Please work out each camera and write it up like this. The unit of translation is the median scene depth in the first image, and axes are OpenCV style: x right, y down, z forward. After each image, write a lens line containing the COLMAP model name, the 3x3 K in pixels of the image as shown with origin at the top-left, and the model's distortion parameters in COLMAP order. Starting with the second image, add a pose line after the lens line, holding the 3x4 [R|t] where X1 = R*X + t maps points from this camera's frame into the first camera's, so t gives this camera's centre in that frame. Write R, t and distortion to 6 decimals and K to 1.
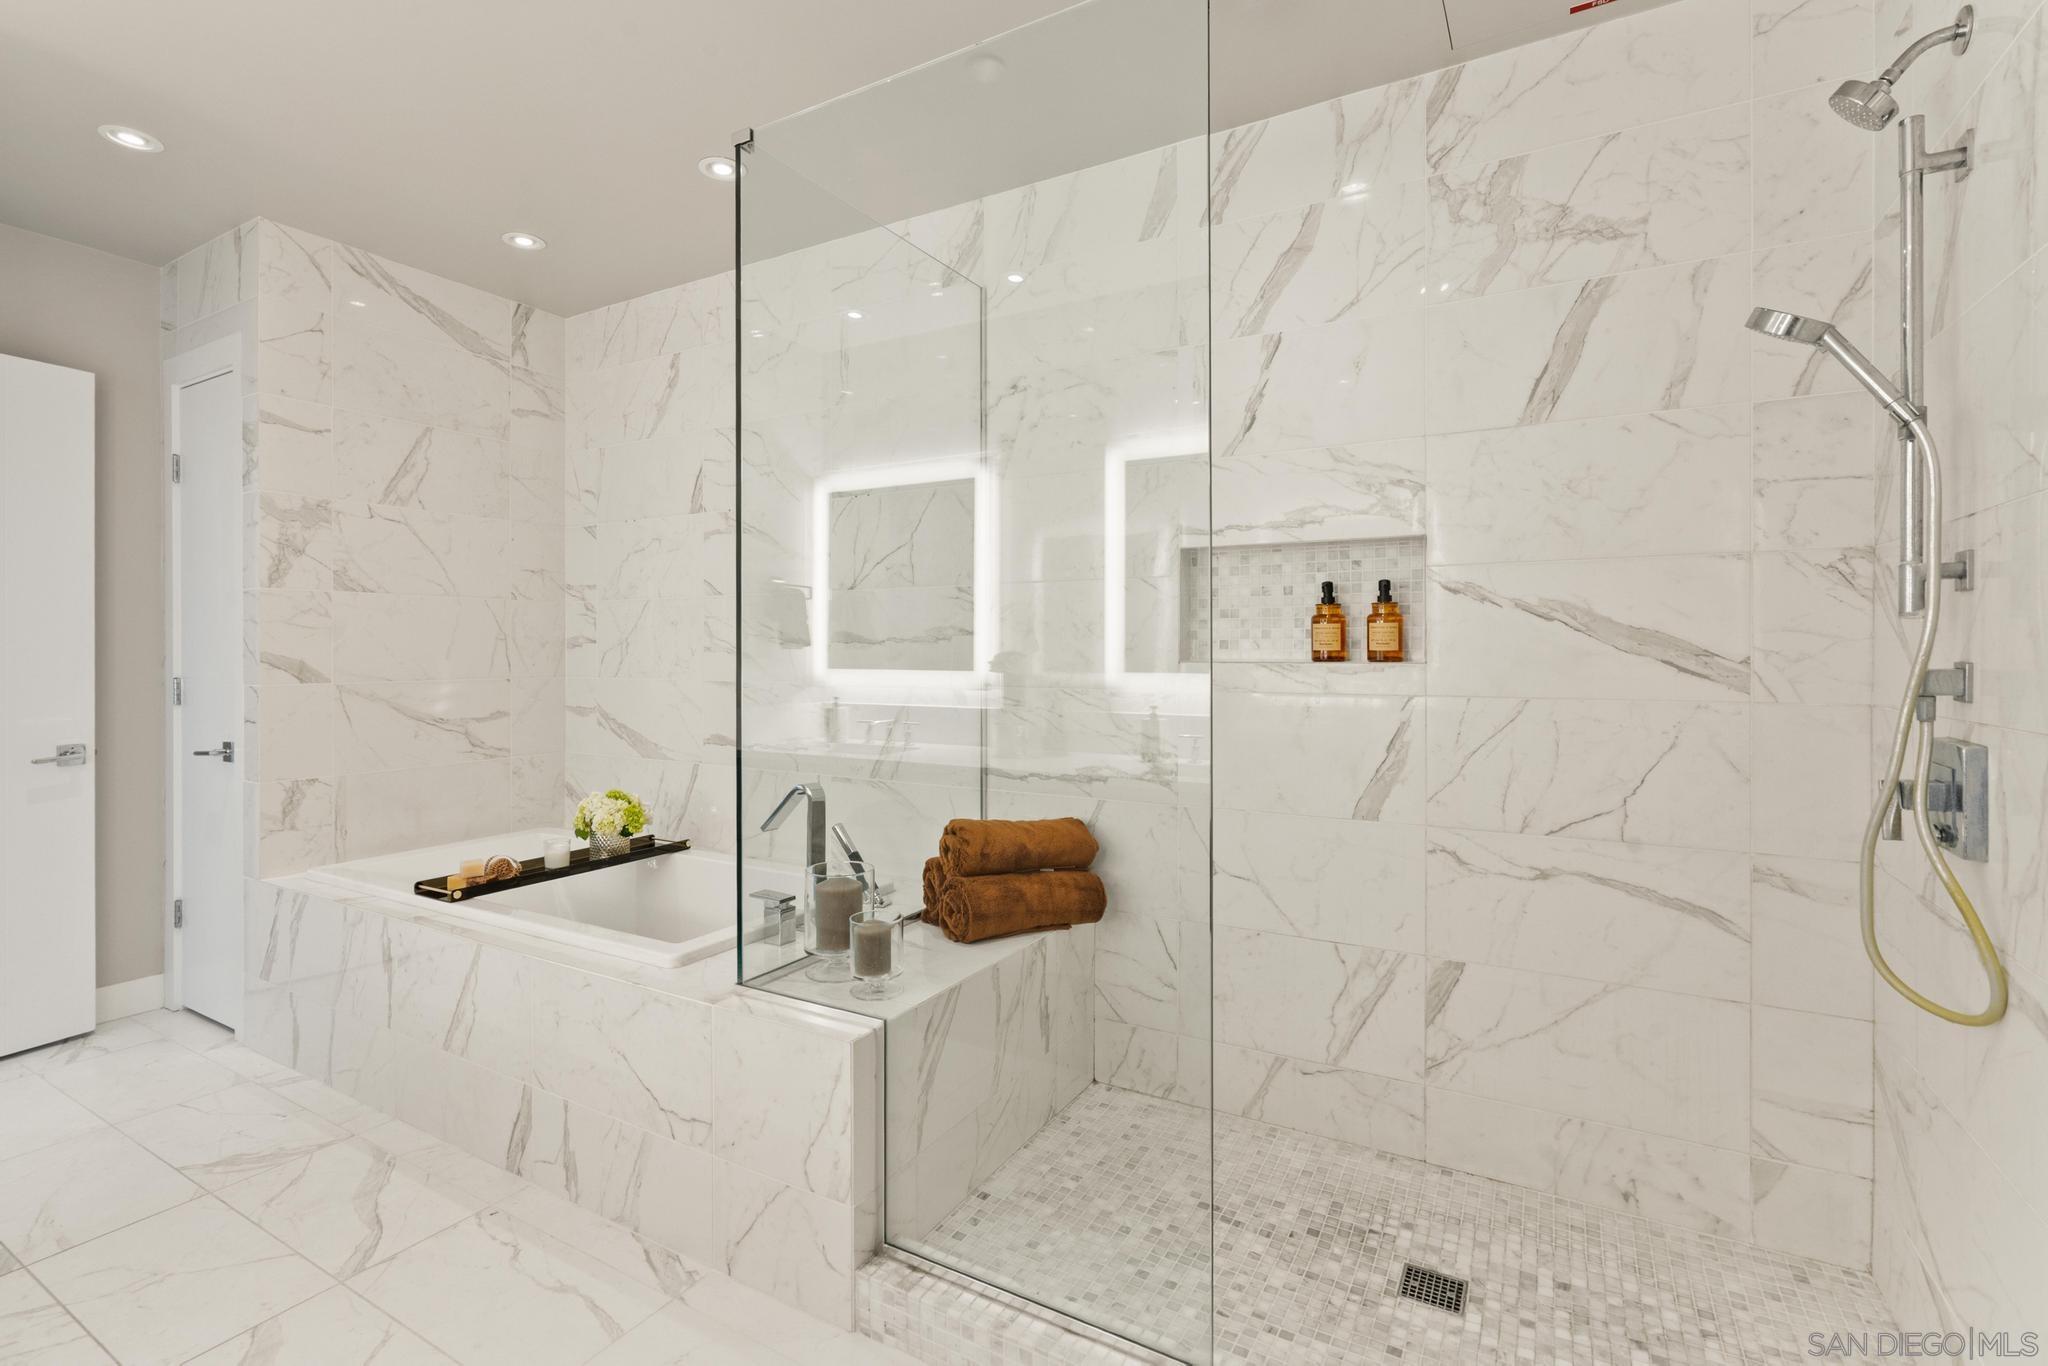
lens RADIAL K [[939.1, 0, 1018.3], [0, 939.1, 665.5], [0, 0, 1]] dist [-0.011098, 0.003671]
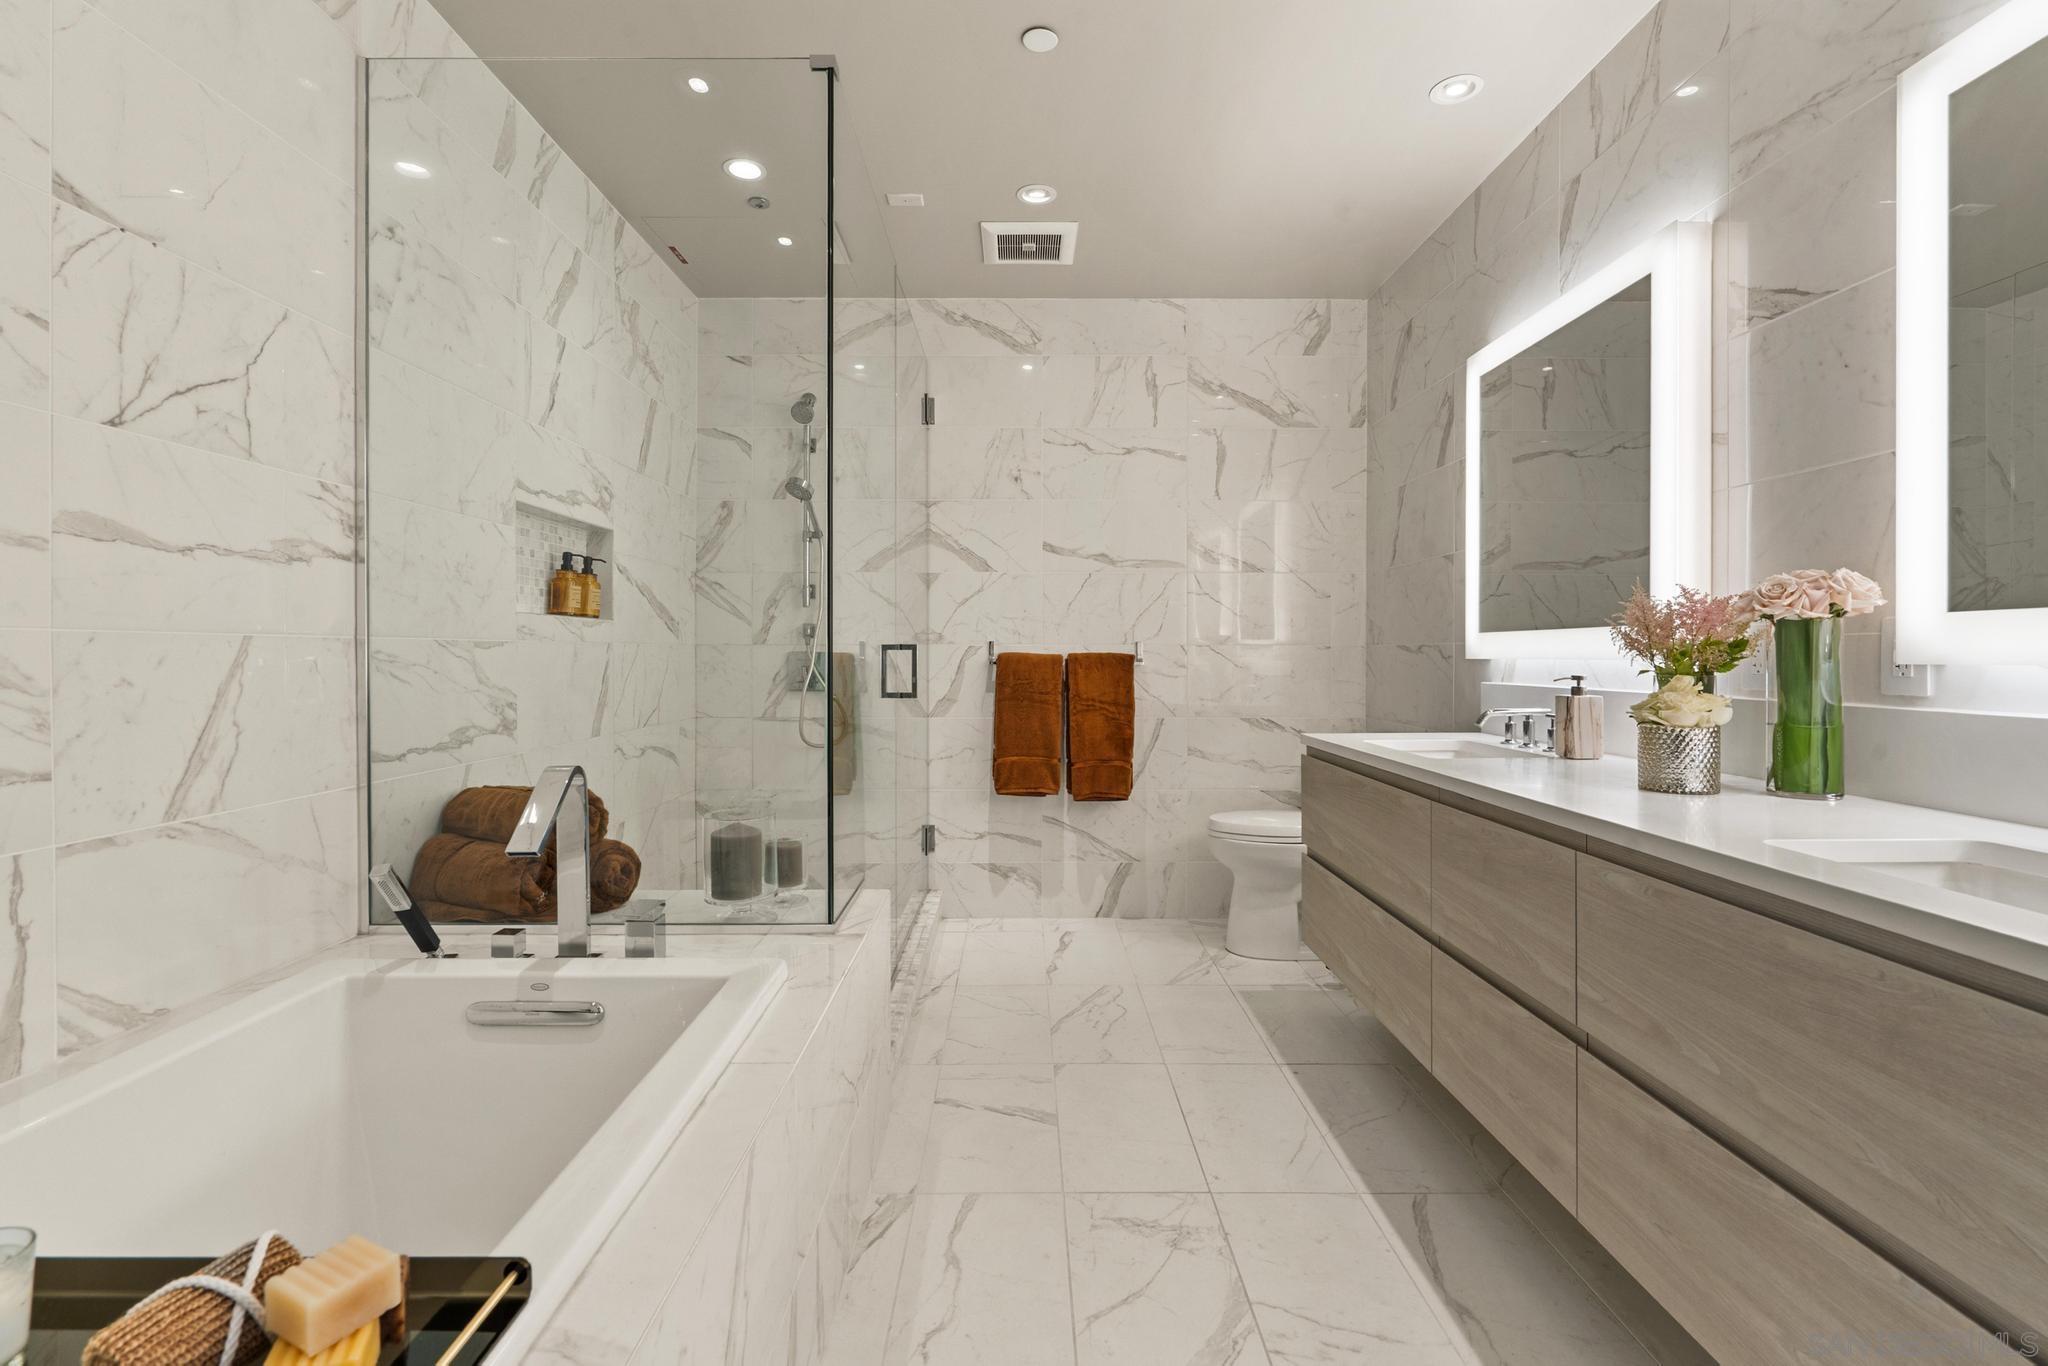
lens RADIAL K [[939.1, 0, 1020.1], [0, 939.1, 667.4], [0, 0, 1]] dist [-0.011098, 0.003671]
pose [[-0.503448, -0.016595, 0.863866, -0.903927], [0.005575, 0.999732, 0.022454, 0.033428], [-0.864007, 0.016120, -0.503221, 0.957937]]
